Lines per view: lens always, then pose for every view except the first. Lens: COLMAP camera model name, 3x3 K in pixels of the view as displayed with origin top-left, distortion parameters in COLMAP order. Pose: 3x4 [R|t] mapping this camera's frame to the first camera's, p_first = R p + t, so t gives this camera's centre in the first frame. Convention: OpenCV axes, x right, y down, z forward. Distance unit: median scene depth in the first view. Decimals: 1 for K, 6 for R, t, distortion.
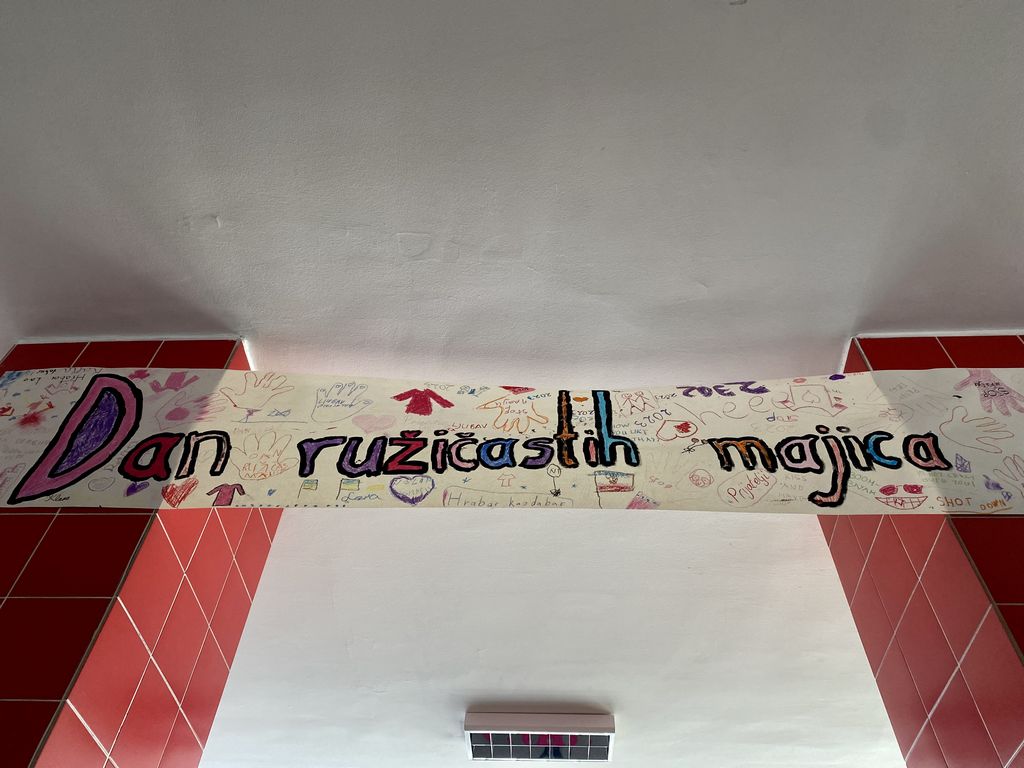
lens RADIAL K [[770.7, 0, 512.0], [0, 770.7, 384.0], [0, 0, 1]] dist [0.113483, -0.203544]
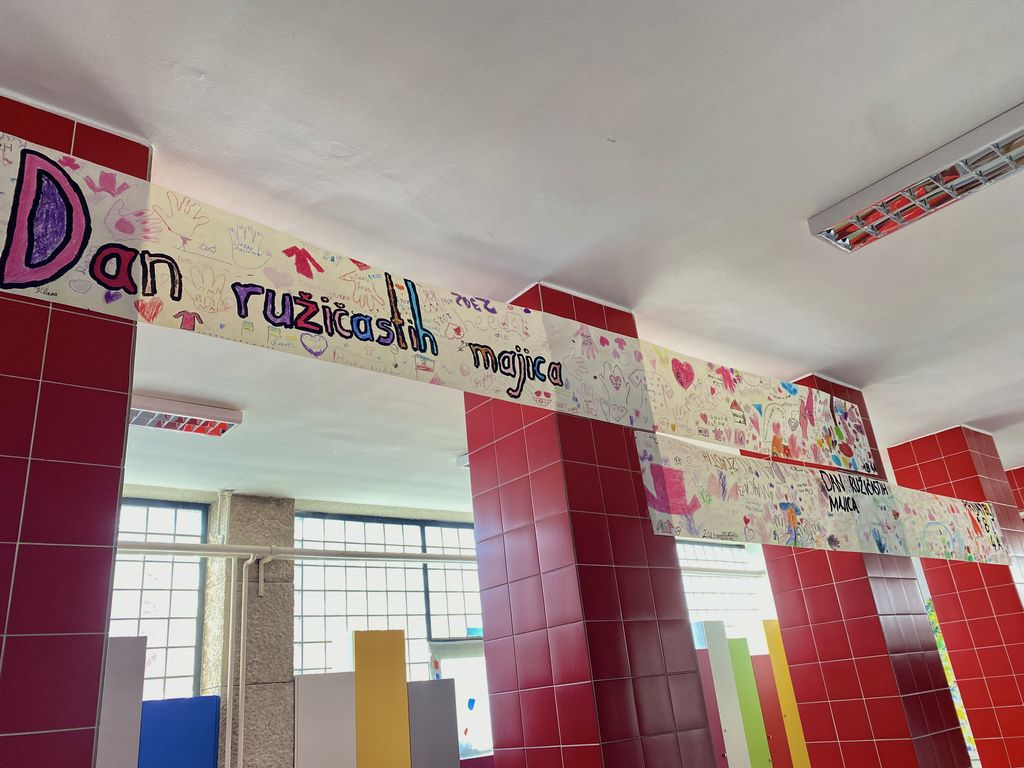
lens RADIAL K [[770.7, 0, 512.0], [0, 770.7, 384.0], [0, 0, 1]] dist [0.113483, -0.203544]
pose [[0.735418, 0.161344, 0.658125, -0.792510], [-0.433906, 0.858127, 0.274489, -0.364267], [-0.520467, -0.487428, 0.701090, -0.286817]]
